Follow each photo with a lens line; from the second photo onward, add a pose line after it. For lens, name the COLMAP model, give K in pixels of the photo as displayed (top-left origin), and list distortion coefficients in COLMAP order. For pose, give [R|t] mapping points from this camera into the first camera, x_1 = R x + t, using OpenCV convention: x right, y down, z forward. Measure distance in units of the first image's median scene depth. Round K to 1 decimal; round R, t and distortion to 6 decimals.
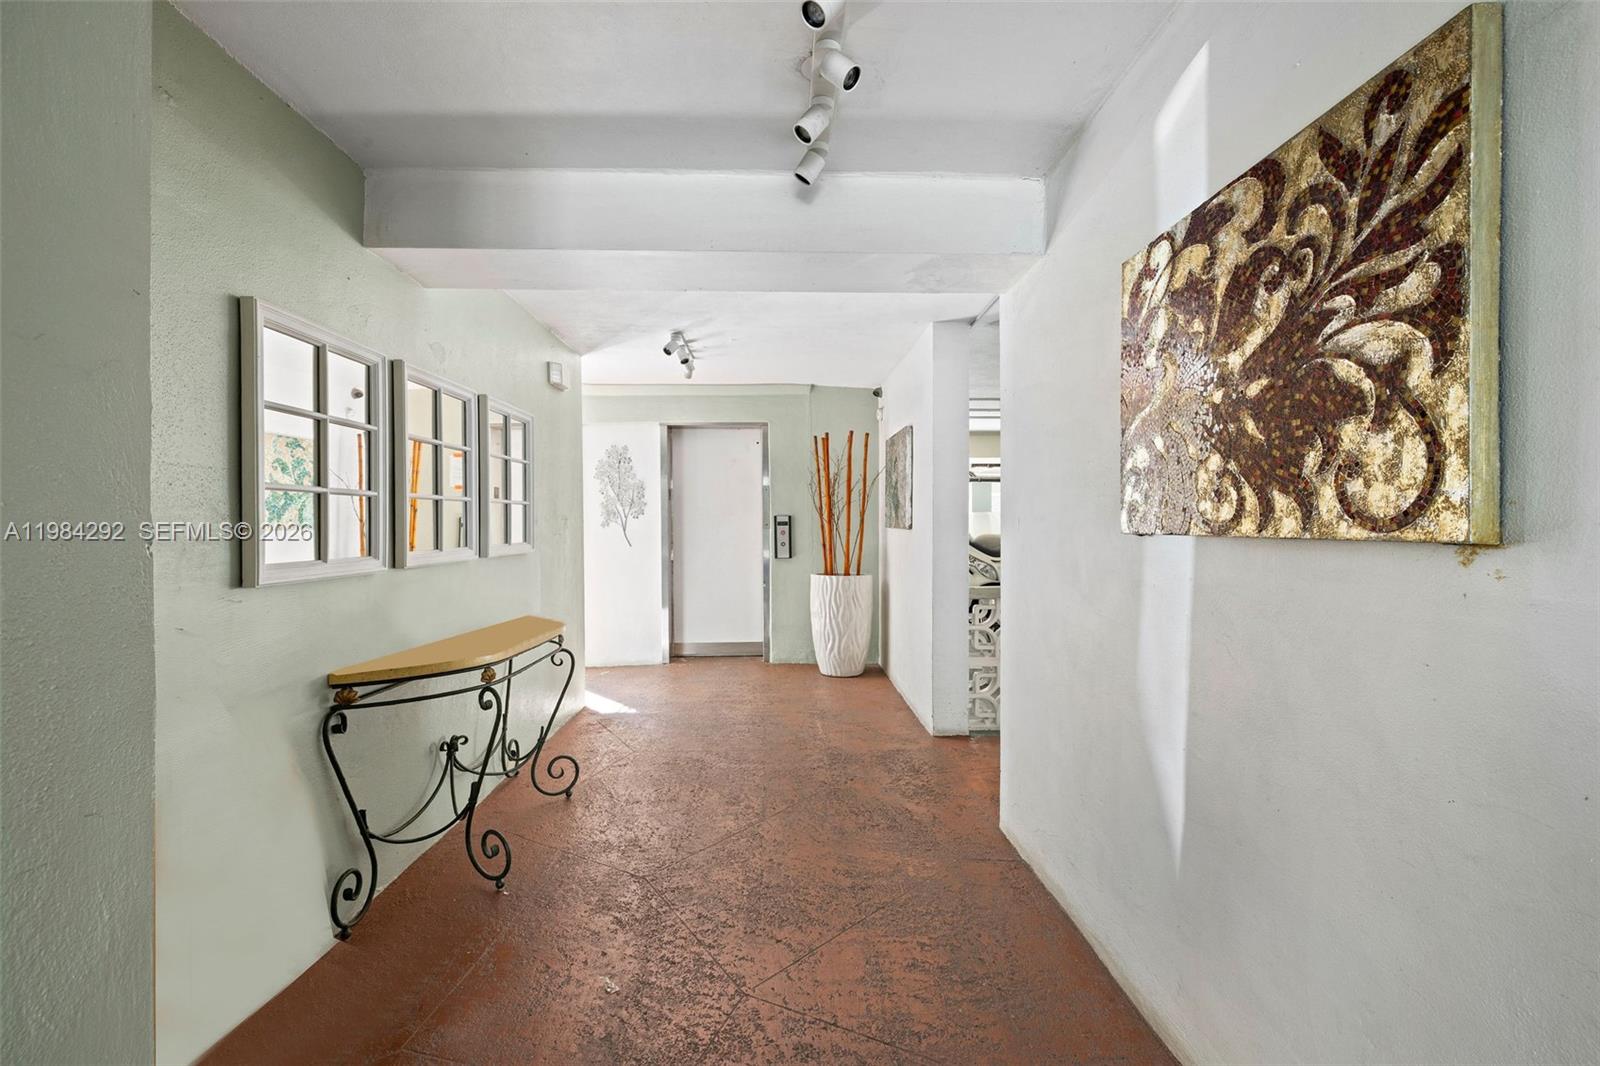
lens RADIAL K [[690.2, 0, 794.7], [0, 690.2, 507.2], [0, 0, 1]] dist [-0.030796, 0.000285]
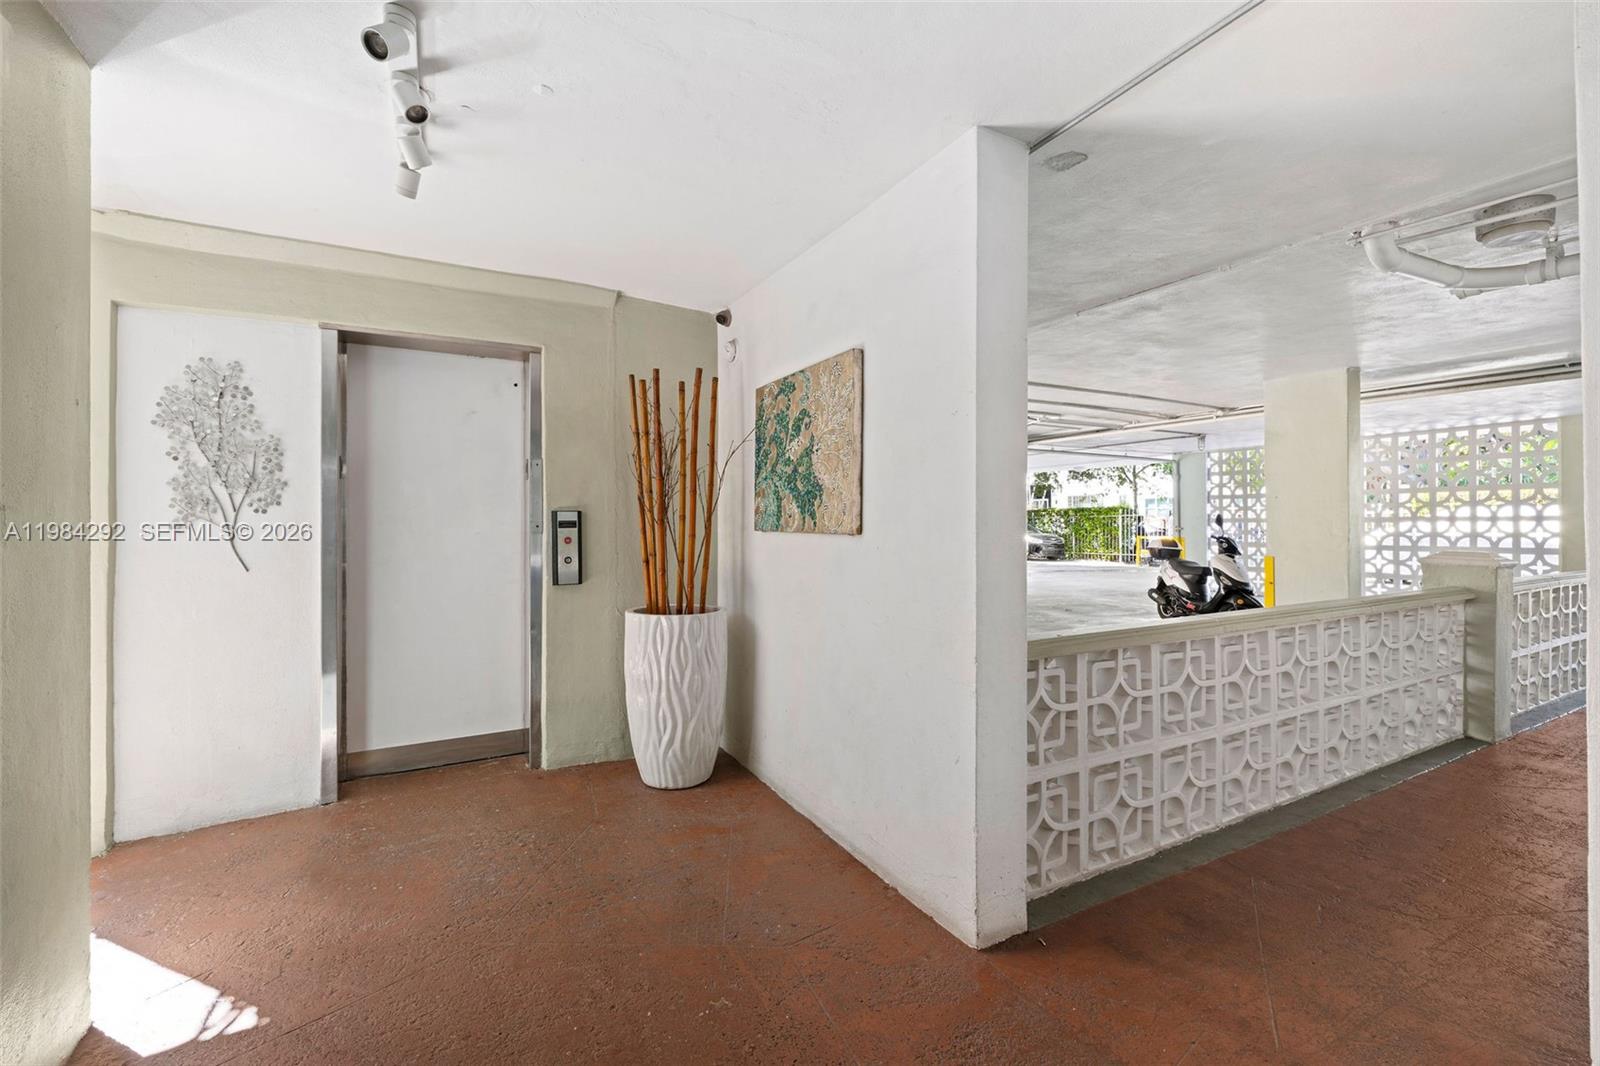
lens RADIAL K [[690.2, 0, 794.7], [0, 690.2, 507.2], [0, 0, 1]] dist [-0.030796, 0.000285]
pose [[0.915260, 0.010422, 0.402728, -0.077761], [-0.009489, 0.999946, -0.004312, 0.010378], [-0.402751, 0.000125, 0.915309, 0.409365]]
